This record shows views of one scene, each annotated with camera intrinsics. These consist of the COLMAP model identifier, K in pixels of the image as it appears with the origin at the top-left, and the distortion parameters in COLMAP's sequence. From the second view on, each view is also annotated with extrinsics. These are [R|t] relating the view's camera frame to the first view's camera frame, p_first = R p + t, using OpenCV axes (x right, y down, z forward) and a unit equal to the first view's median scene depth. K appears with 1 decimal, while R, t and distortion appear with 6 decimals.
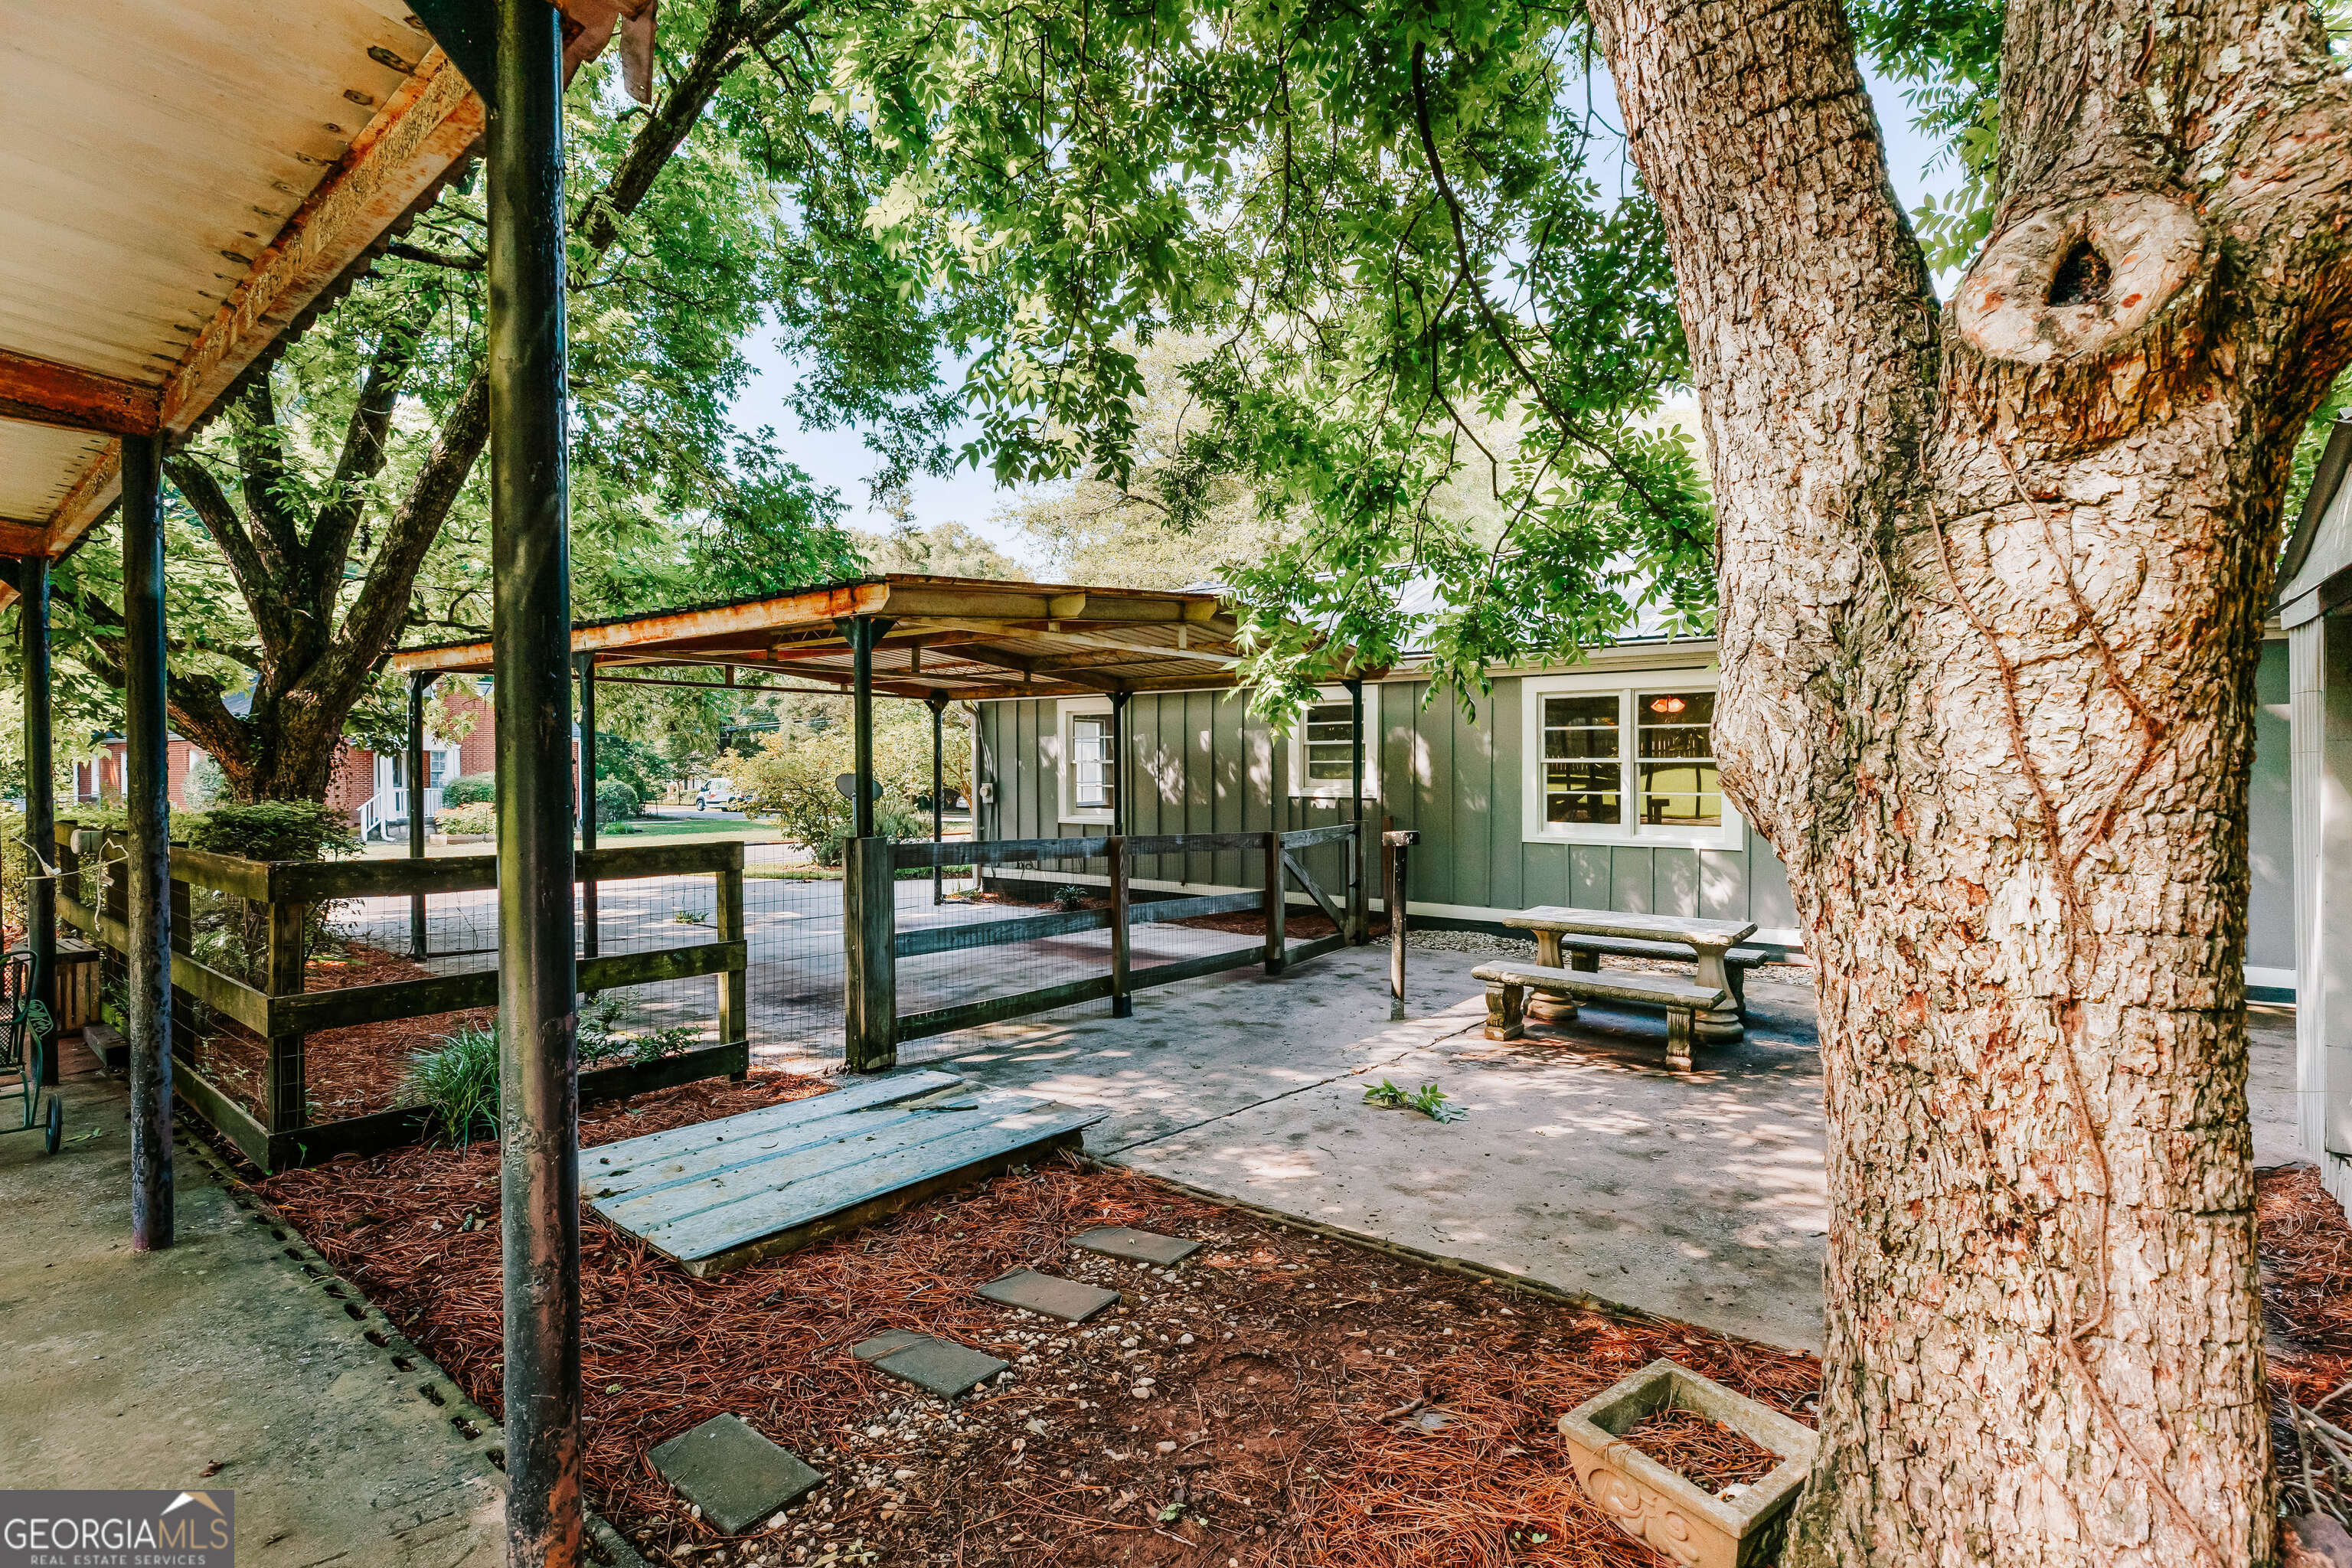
lens RADIAL K [[1093.7, 0, 1175.6], [0, 1093.7, 783.9], [0, 0, 1]] dist [-0.005944, -0.000161]
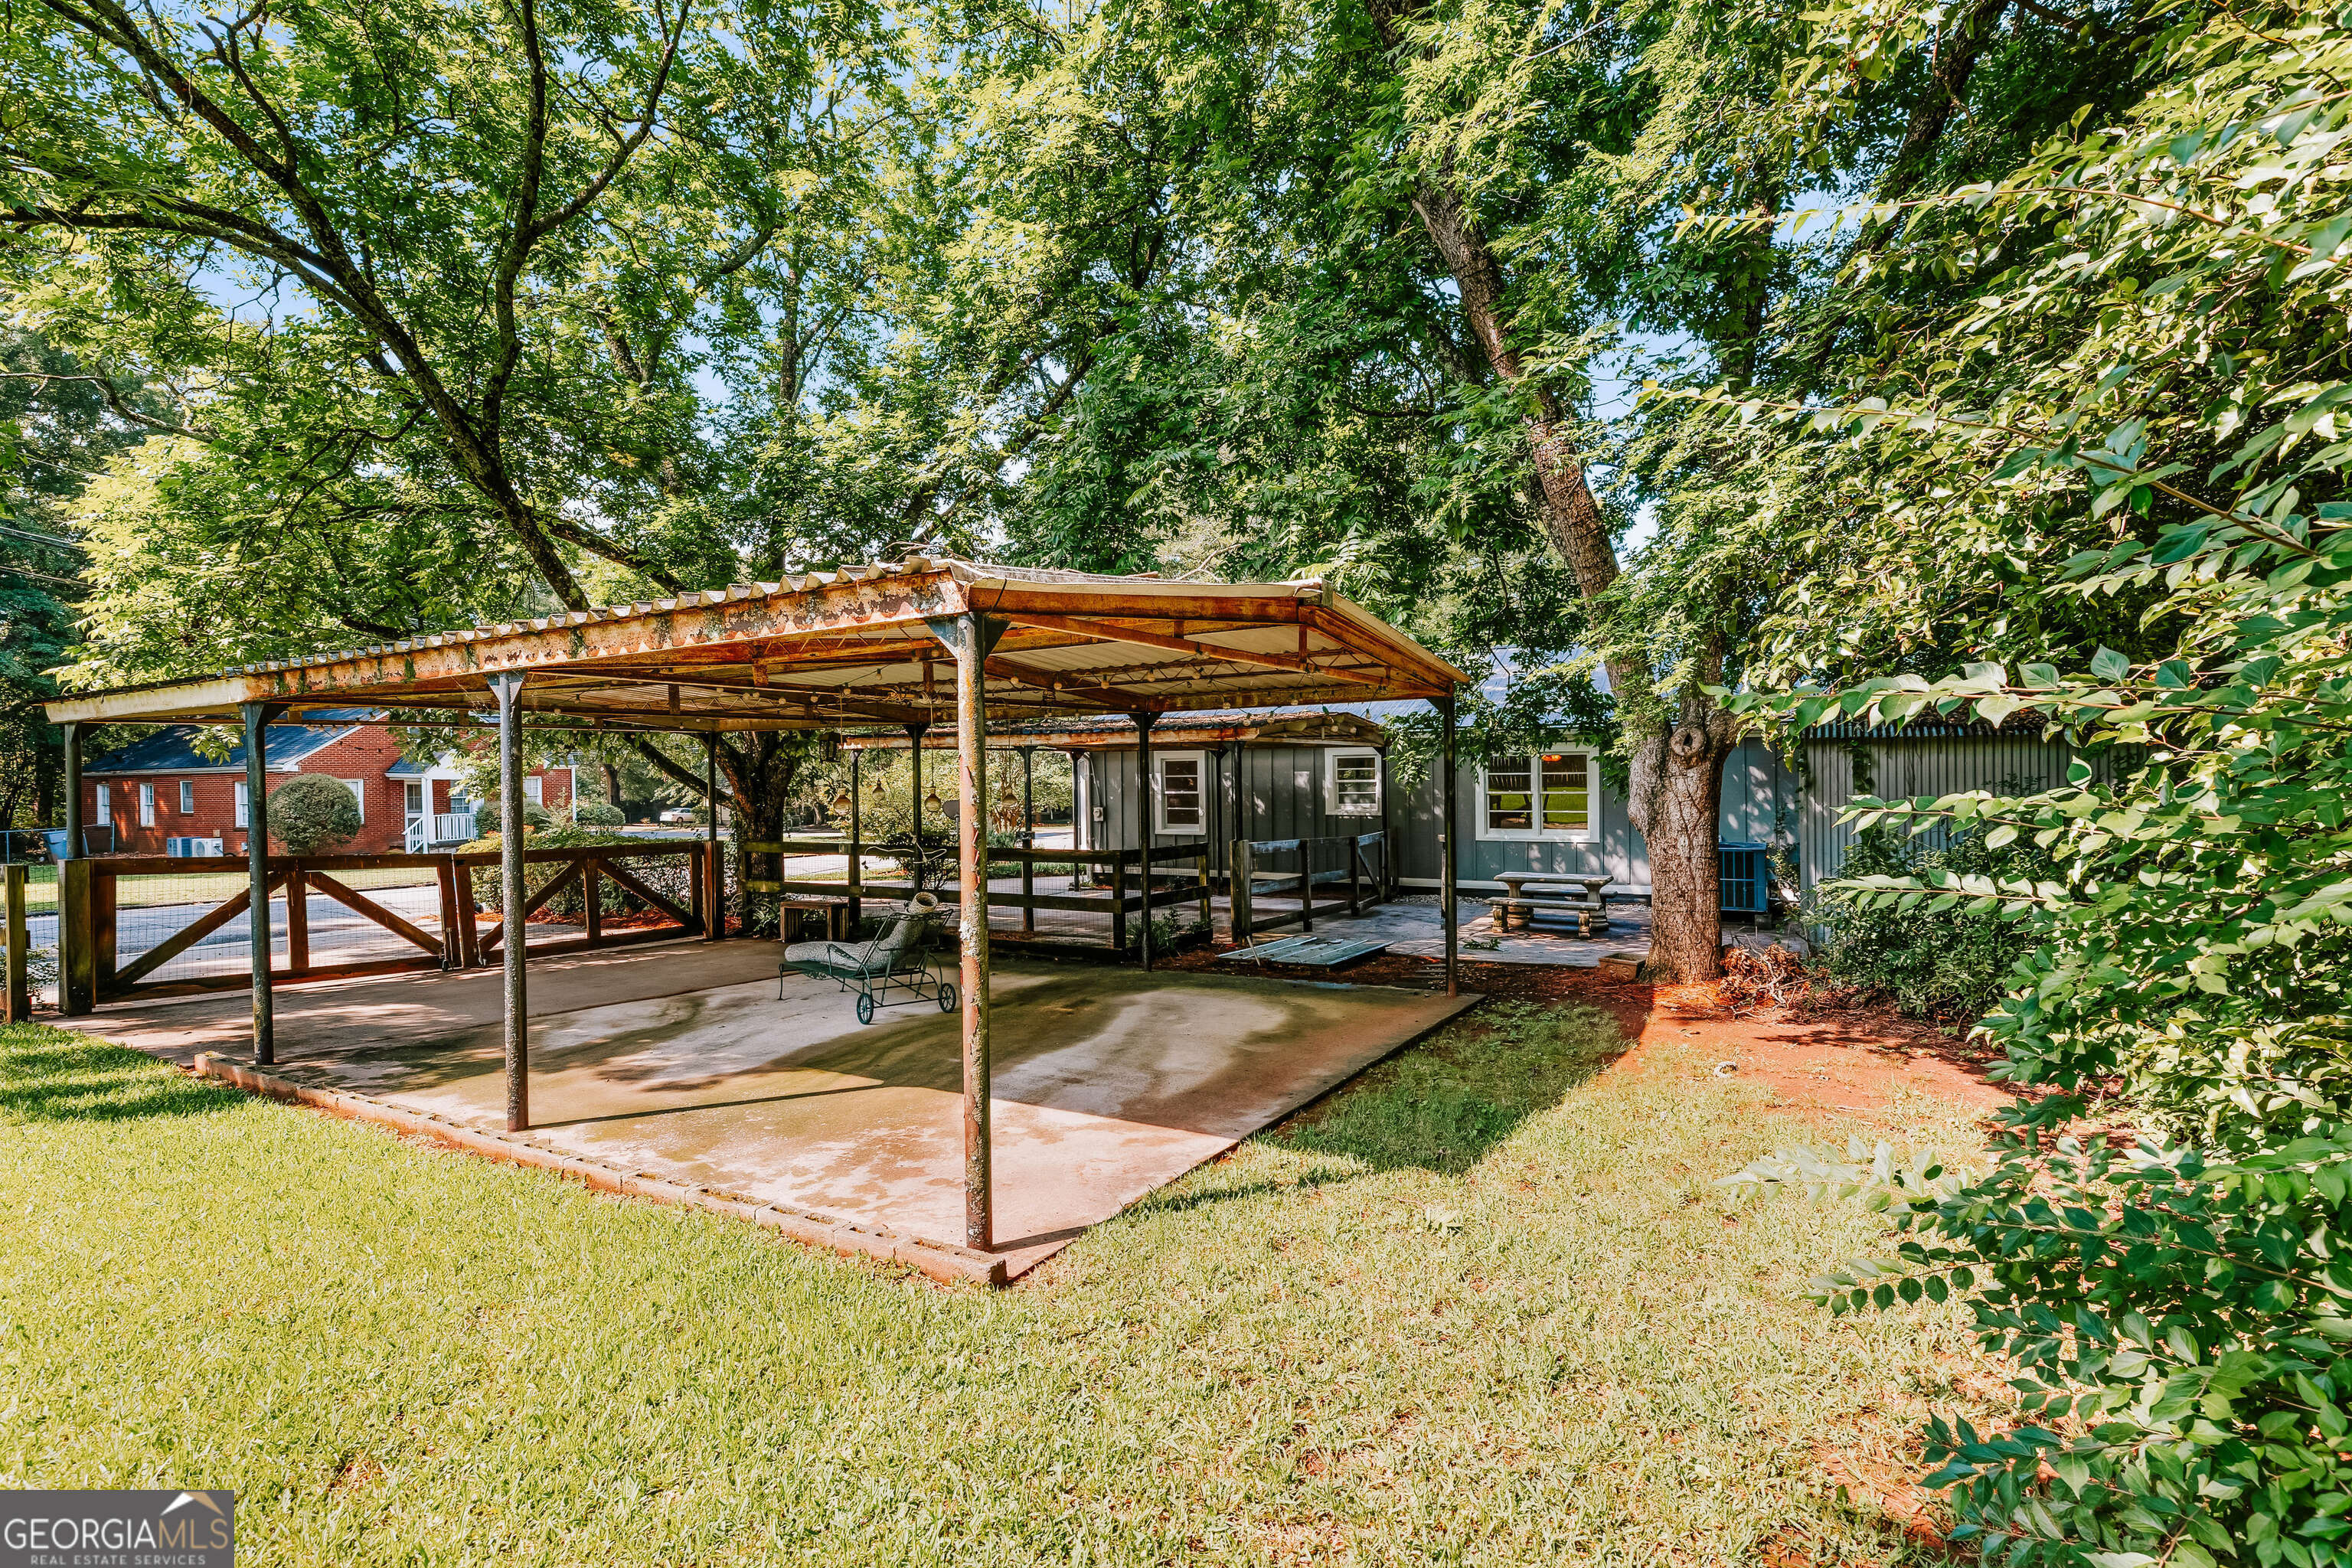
lens RADIAL K [[1093.7, 0, 1177.0], [0, 1093.7, 793.5], [0, 0, 1]] dist [-0.005944, -0.000161]
pose [[0.989709, -0.010585, 0.142701, -0.453665], [0.010663, 0.999943, 0.000215, -0.029633], [-0.142695, 0.001309, 0.989766, -0.730647]]
